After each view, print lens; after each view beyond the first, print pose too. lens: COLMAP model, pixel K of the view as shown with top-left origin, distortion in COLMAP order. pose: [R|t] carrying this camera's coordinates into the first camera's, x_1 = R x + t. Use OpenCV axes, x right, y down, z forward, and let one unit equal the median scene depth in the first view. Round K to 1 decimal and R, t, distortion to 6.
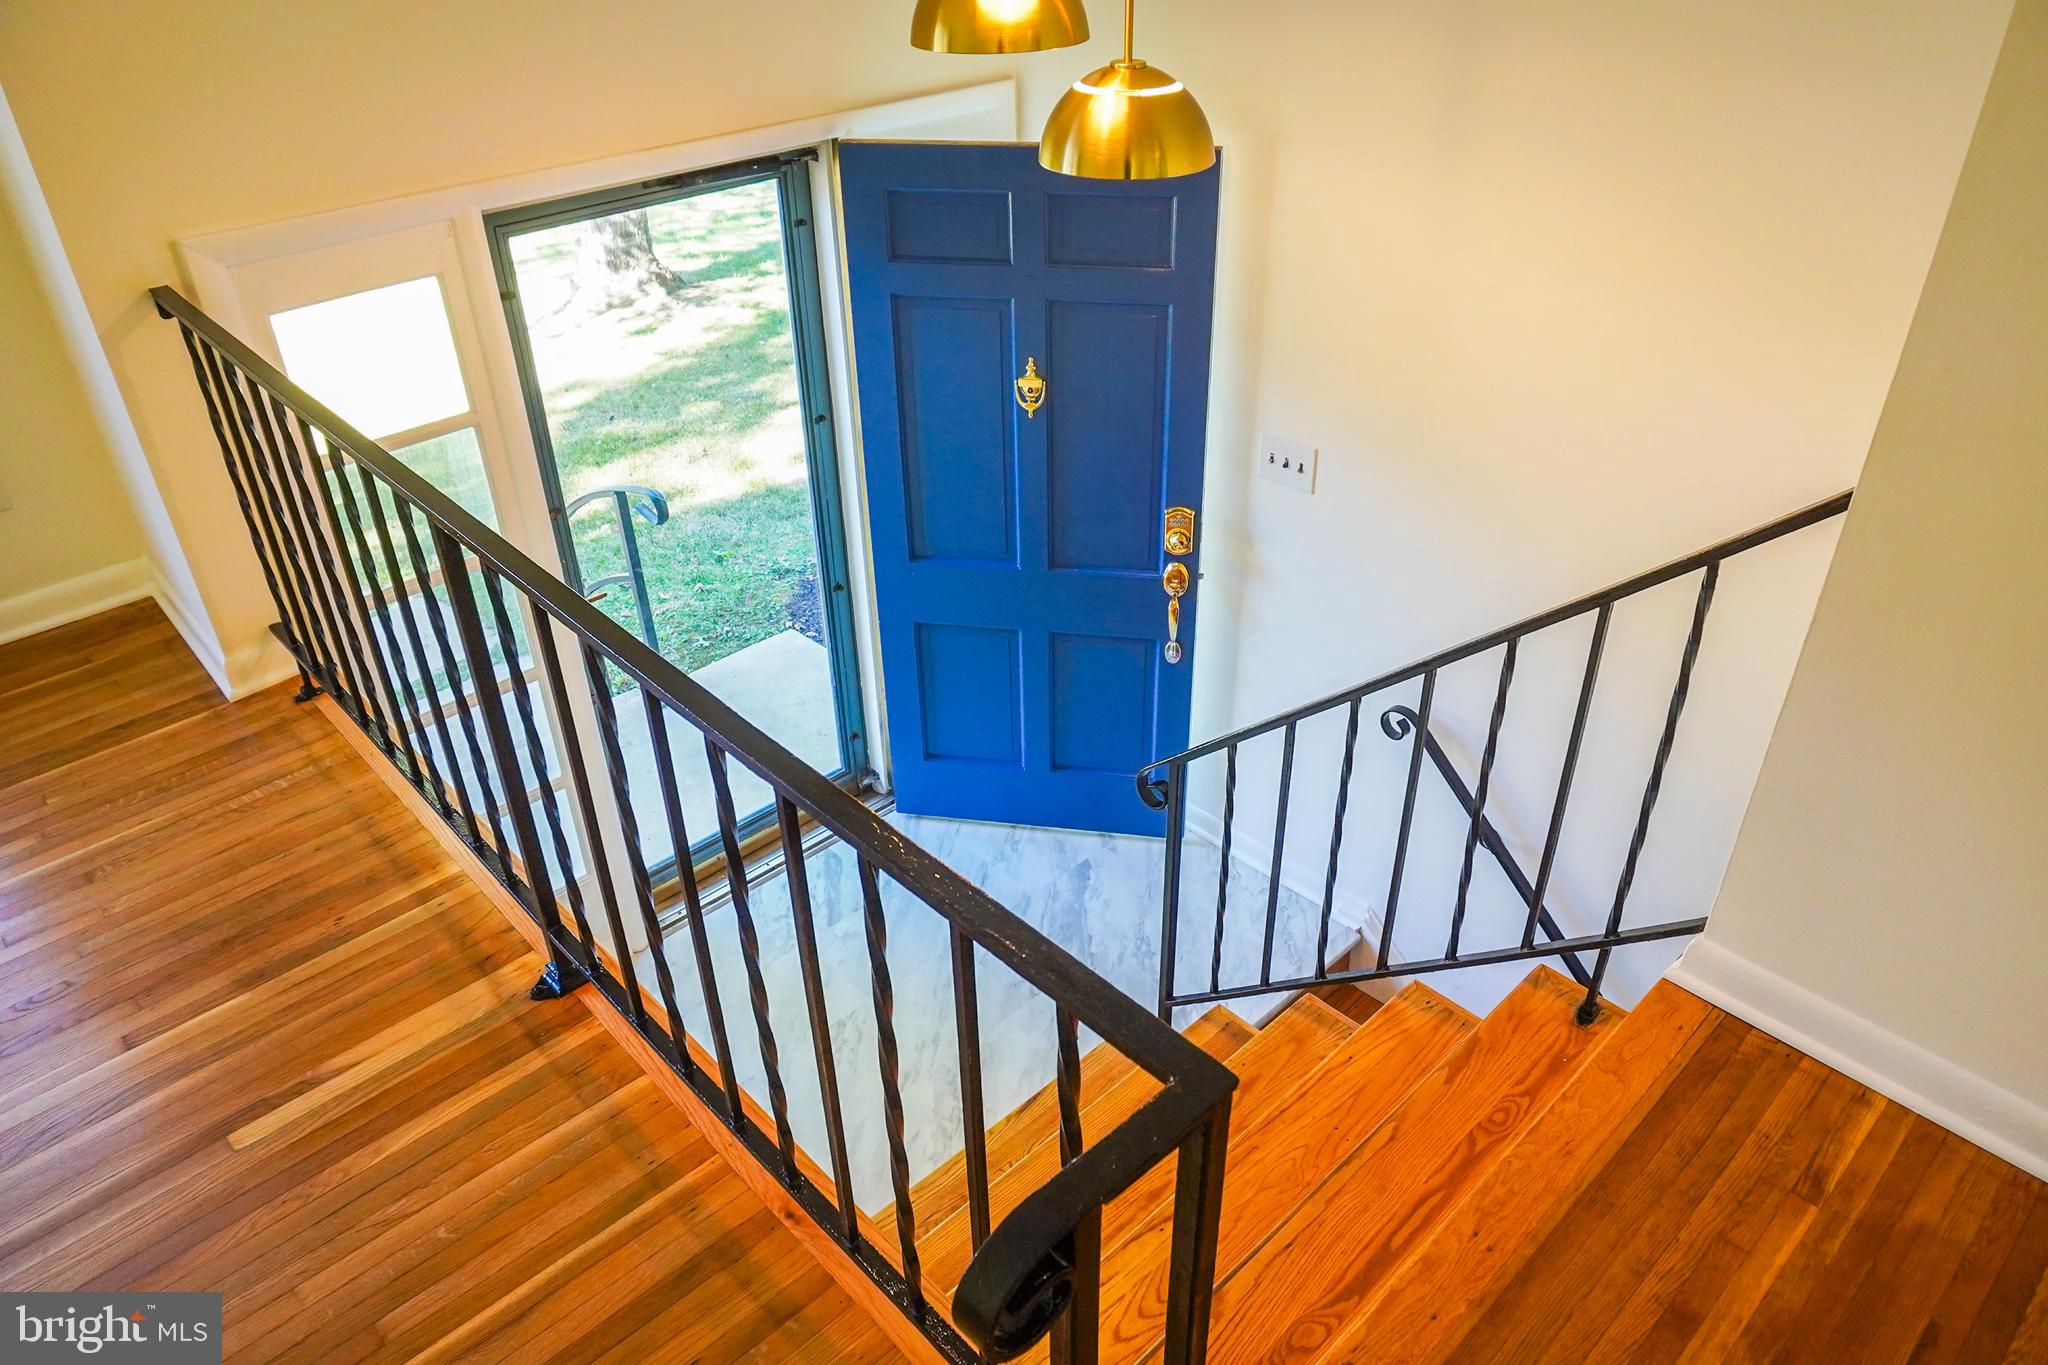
lens RADIAL K [[1379.0, 0, 1023.7], [0, 1379.0, 690.6], [0, 0, 1]] dist [-0.029237, 0.006602]
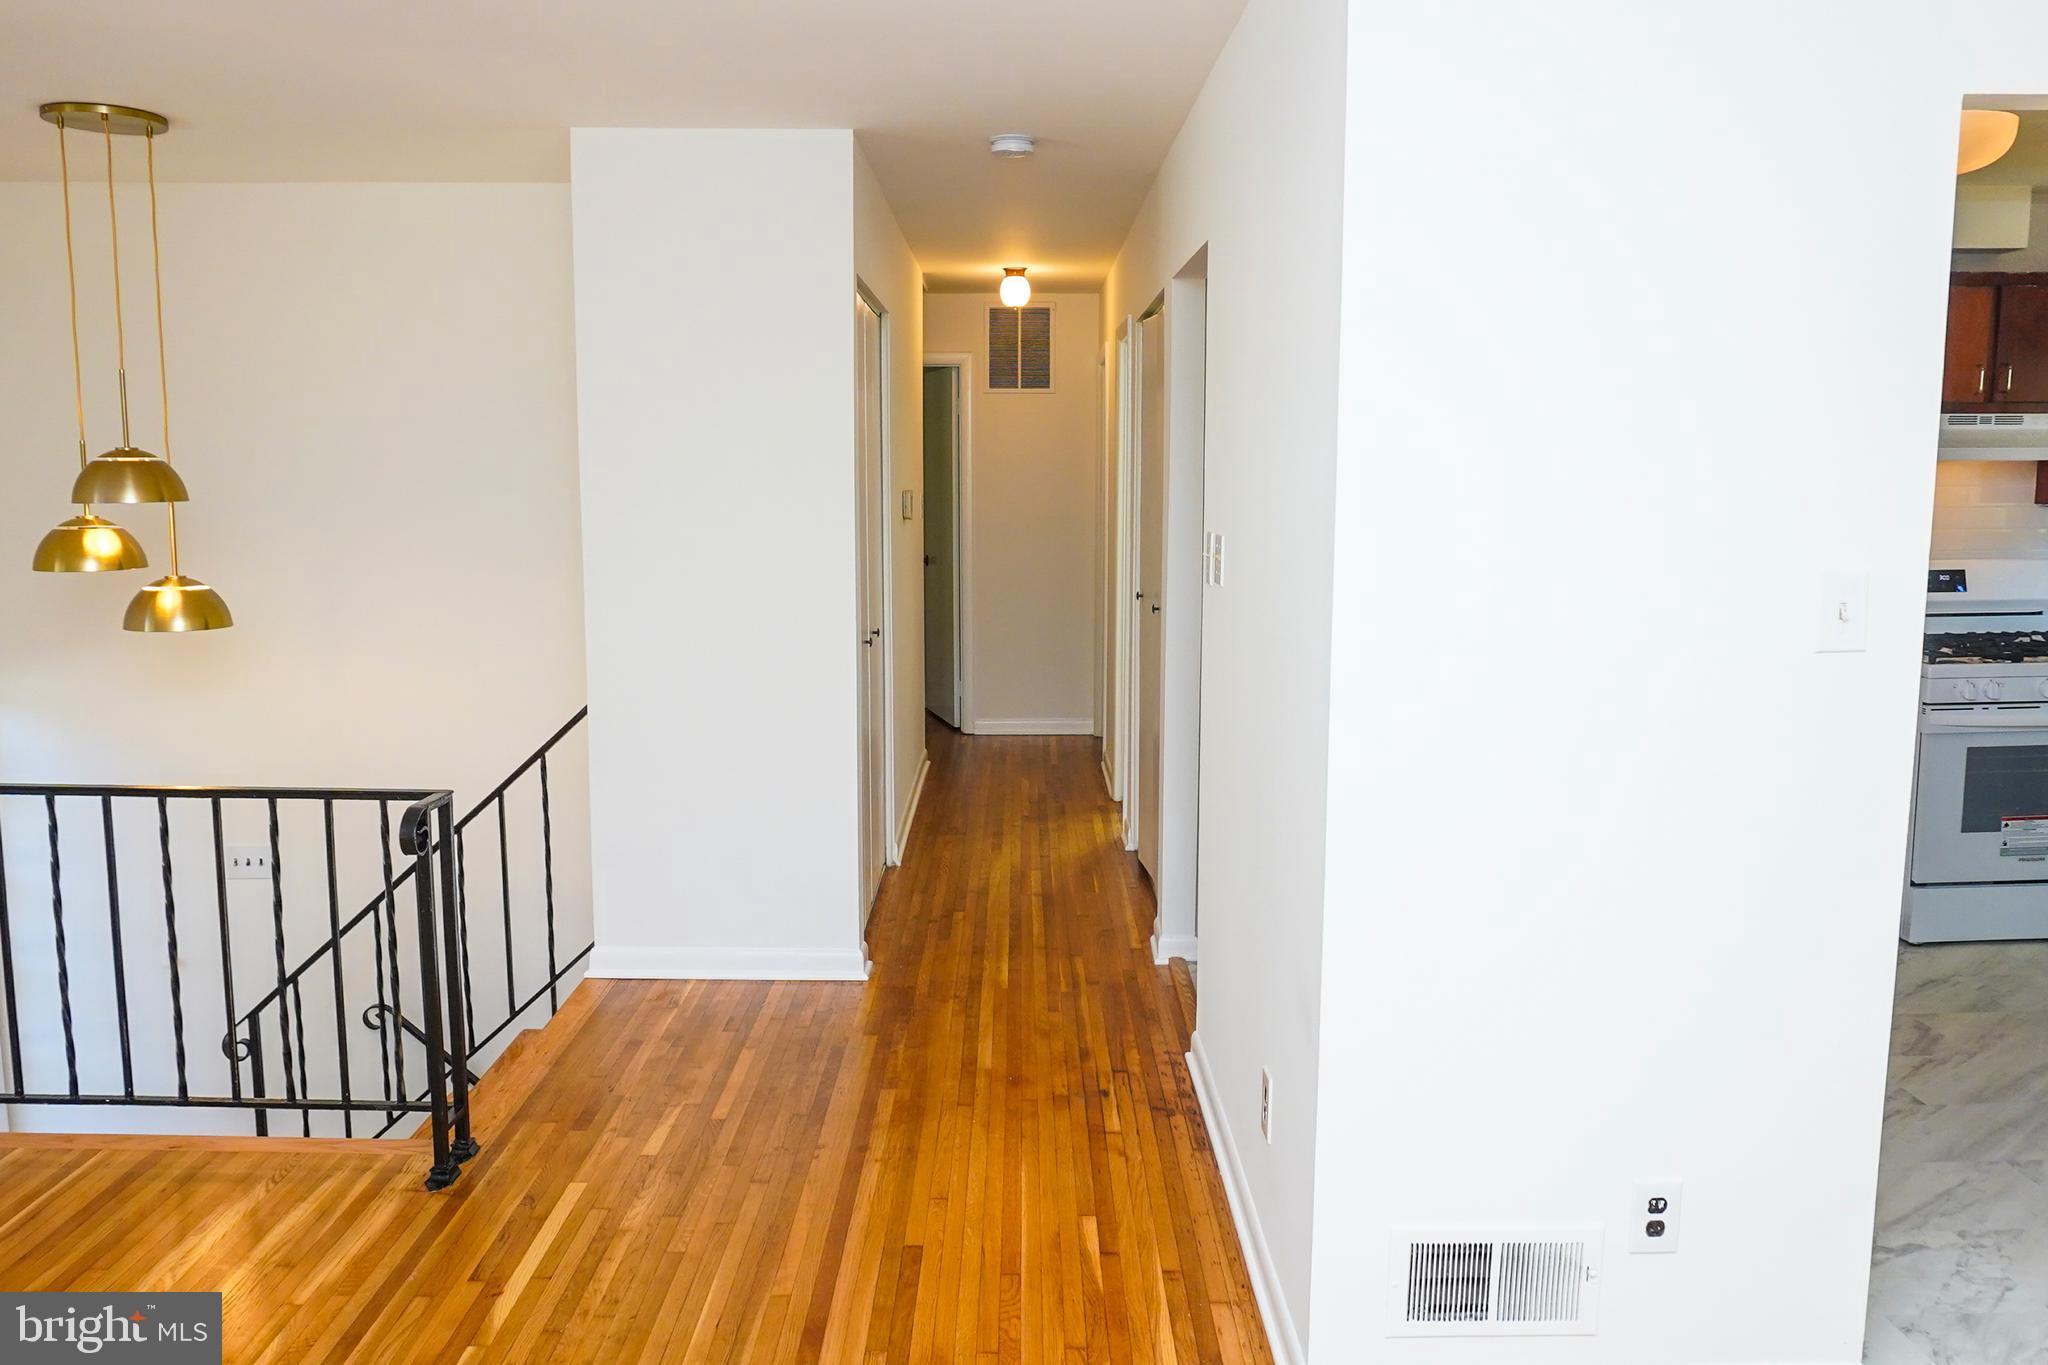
lens RADIAL K [[1563.6, 0, 1033.7], [0, 1563.6, 686.8], [0, 0, 1]] dist [-0.039469, 0.005908]
pose [[0.677913, -0.076717, 0.731128, -0.623113], [0.387966, 0.882101, -0.267170, 0.627122], [-0.624433, 0.464771, 0.627751, -0.886499]]
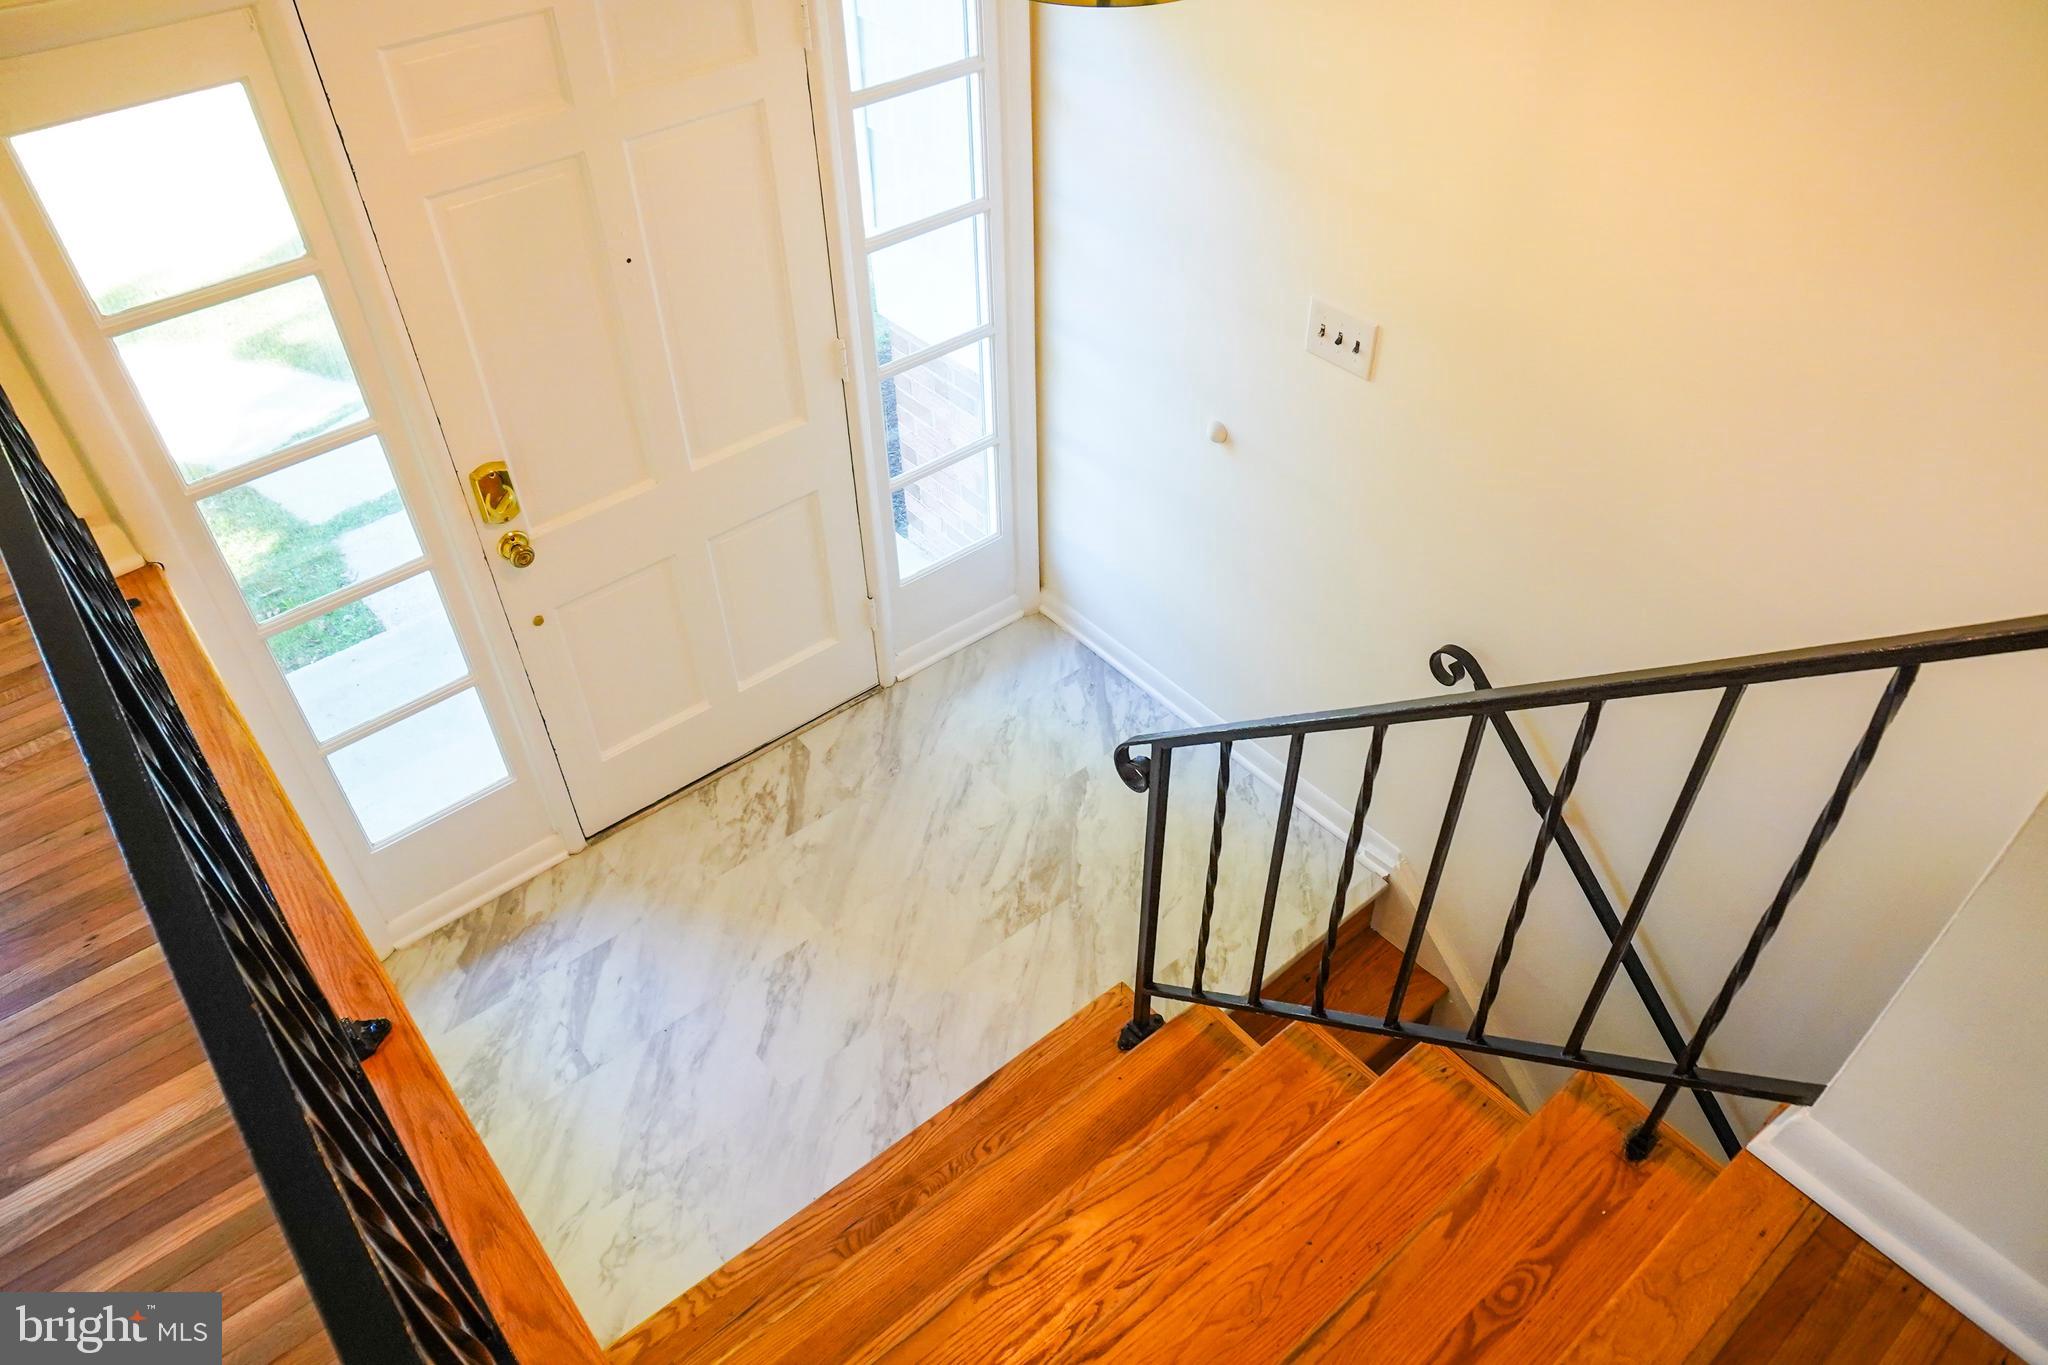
lens RADIAL K [[1379.0, 0, 1025.7], [0, 1379.0, 675.8], [0, 0, 1]] dist [-0.029237, 0.006602]
pose [[0.997623, 0.051286, -0.046029, 0.083884], [-0.043159, 0.985704, 0.162866, -0.143308], [0.053724, -0.160493, 0.985574, 0.256865]]
